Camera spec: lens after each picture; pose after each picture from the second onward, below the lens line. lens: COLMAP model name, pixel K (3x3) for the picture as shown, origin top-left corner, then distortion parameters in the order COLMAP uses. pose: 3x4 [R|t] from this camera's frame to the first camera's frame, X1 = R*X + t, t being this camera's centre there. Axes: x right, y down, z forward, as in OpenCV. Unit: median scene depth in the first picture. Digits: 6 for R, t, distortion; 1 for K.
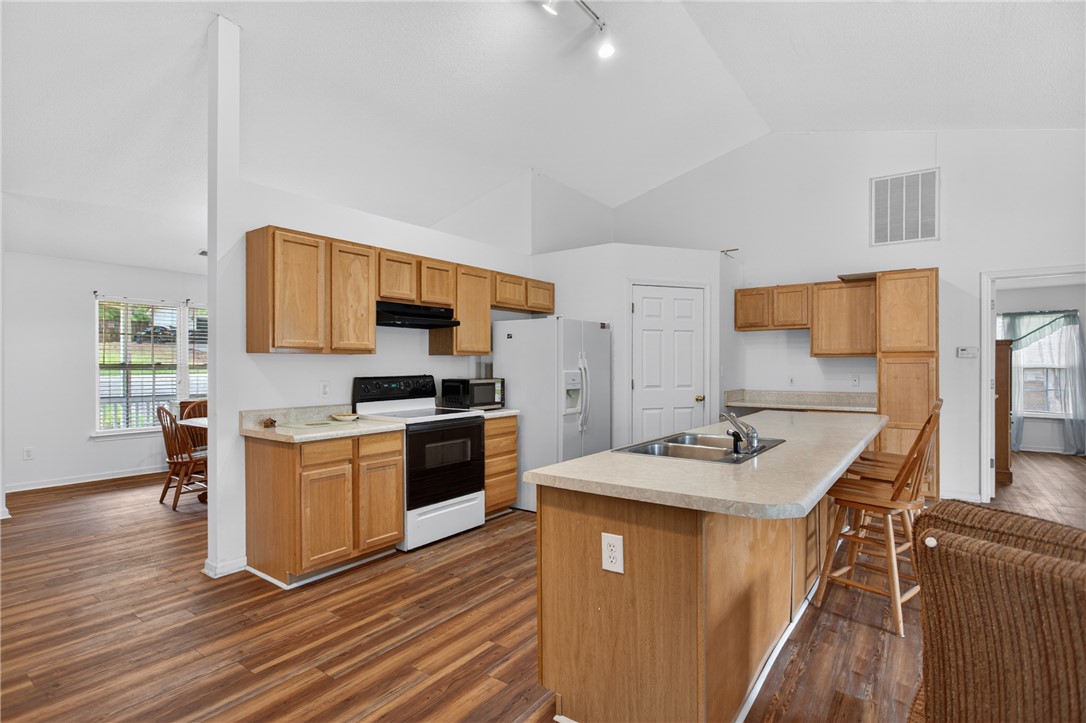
lens RADIAL K [[526.8, 0, 537.2], [0, 526.8, 367.4], [0, 0, 1]] dist [-0.004178, 0.001638]
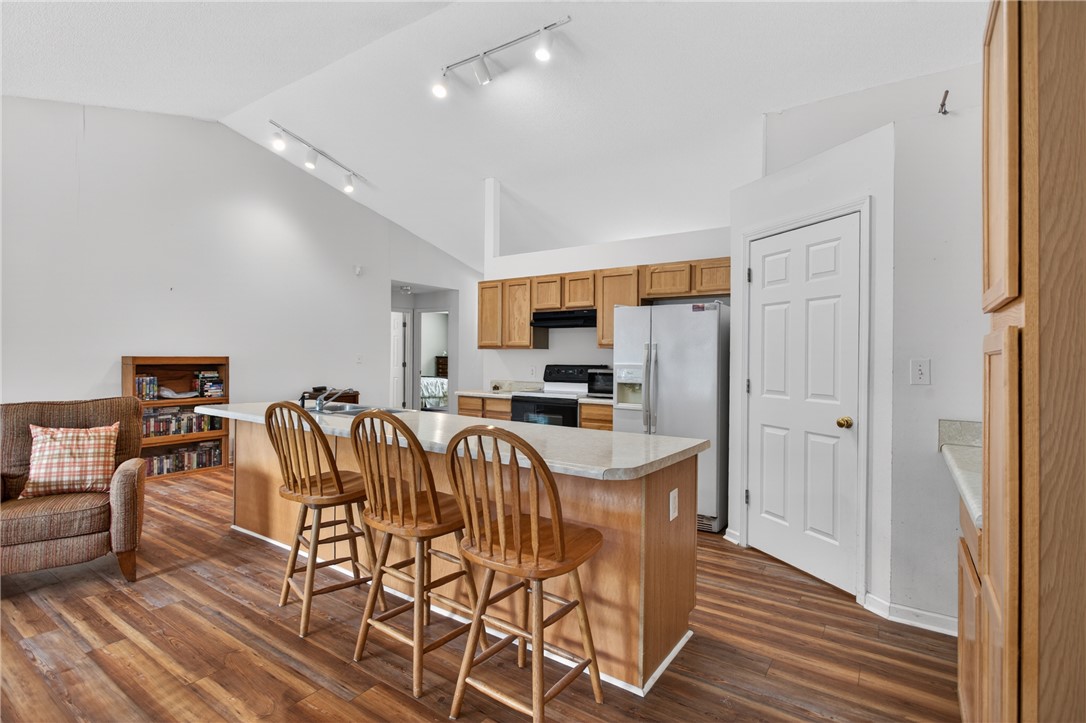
lens RADIAL K [[526.8, 0, 547.2], [0, 526.8, 353.2], [0, 0, 1]] dist [-0.004178, 0.001638]
pose [[0.049374, -0.004929, -0.998768, 1.221031], [-0.014013, 0.999886, -0.005628, -0.005017], [0.998682, 0.014273, 0.049300, 1.004993]]
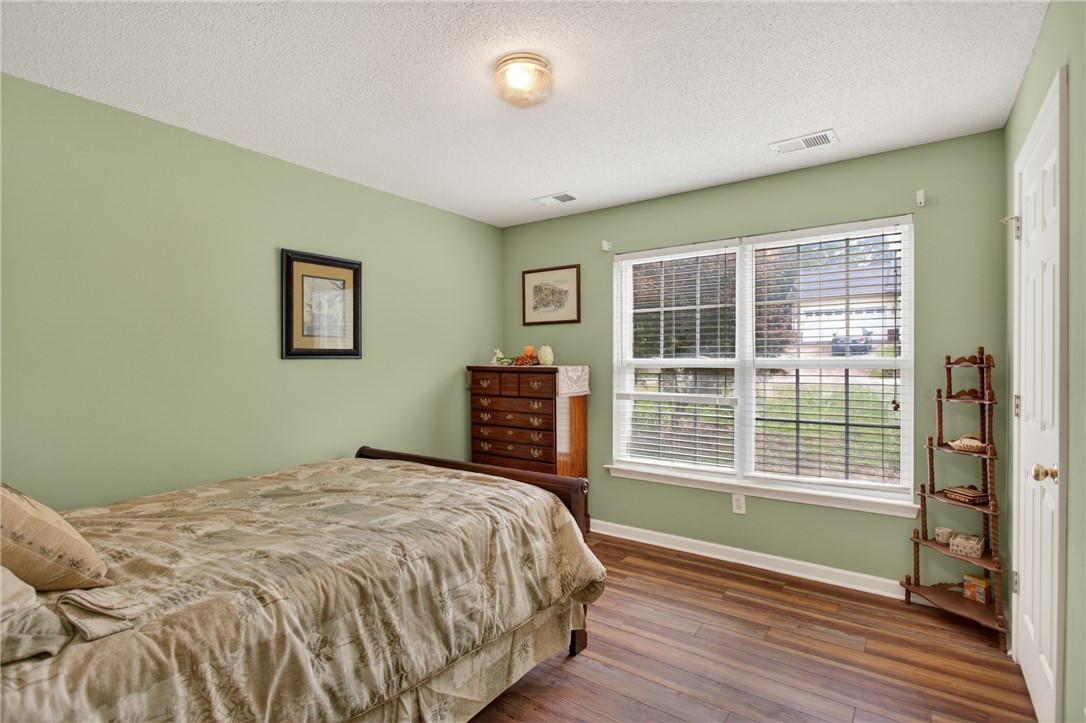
lens RADIAL K [[526.8, 0, 546.6], [0, 526.8, 361.5], [0, 0, 1]] dist [-0.004178, 0.001638]
pose [[0.026275, 0.002457, -0.999652, -1.568482], [0.004478, 0.999987, 0.002576, -0.007886], [0.999645, -0.004544, 0.026263, 0.522416]]
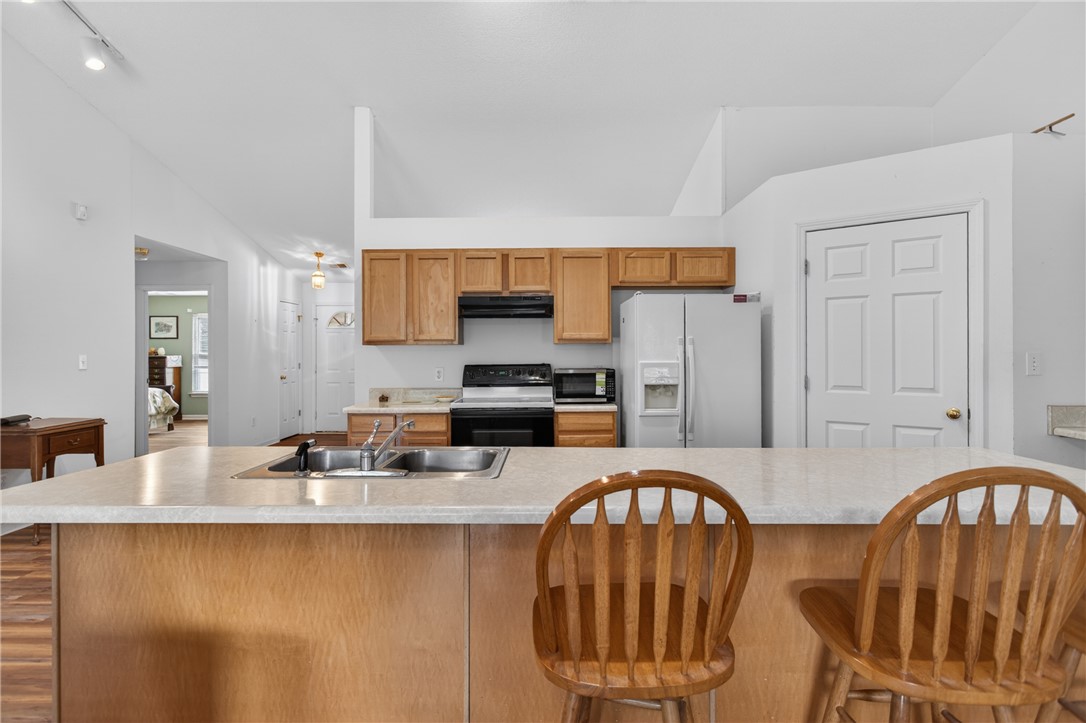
lens RADIAL K [[526.8, 0, 540.4], [0, 526.8, 355.4], [0, 0, 1]] dist [-0.004178, 0.001638]
pose [[0.600700, 0.001779, -0.799473, 0.725019], [-0.001601, 0.999998, 0.001022, -0.003185], [0.799473, 0.000666, 0.600702, 0.482524]]
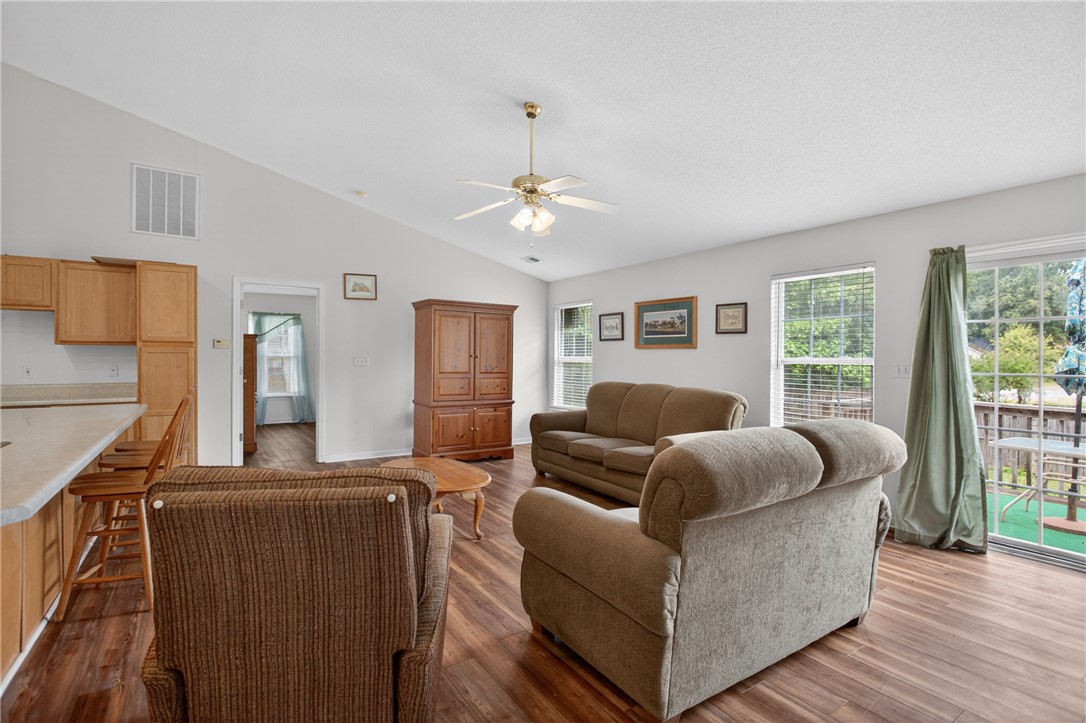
lens RADIAL K [[526.8, 0, 551.4], [0, 526.8, 358.9], [0, 0, 1]] dist [-0.004178, 0.001638]
pose [[0.340614, -0.000673, 0.940203, -0.019236], [-0.003520, 0.999992, 0.001991, -0.000250], [-0.940197, -0.003988, 0.340609, -0.071328]]
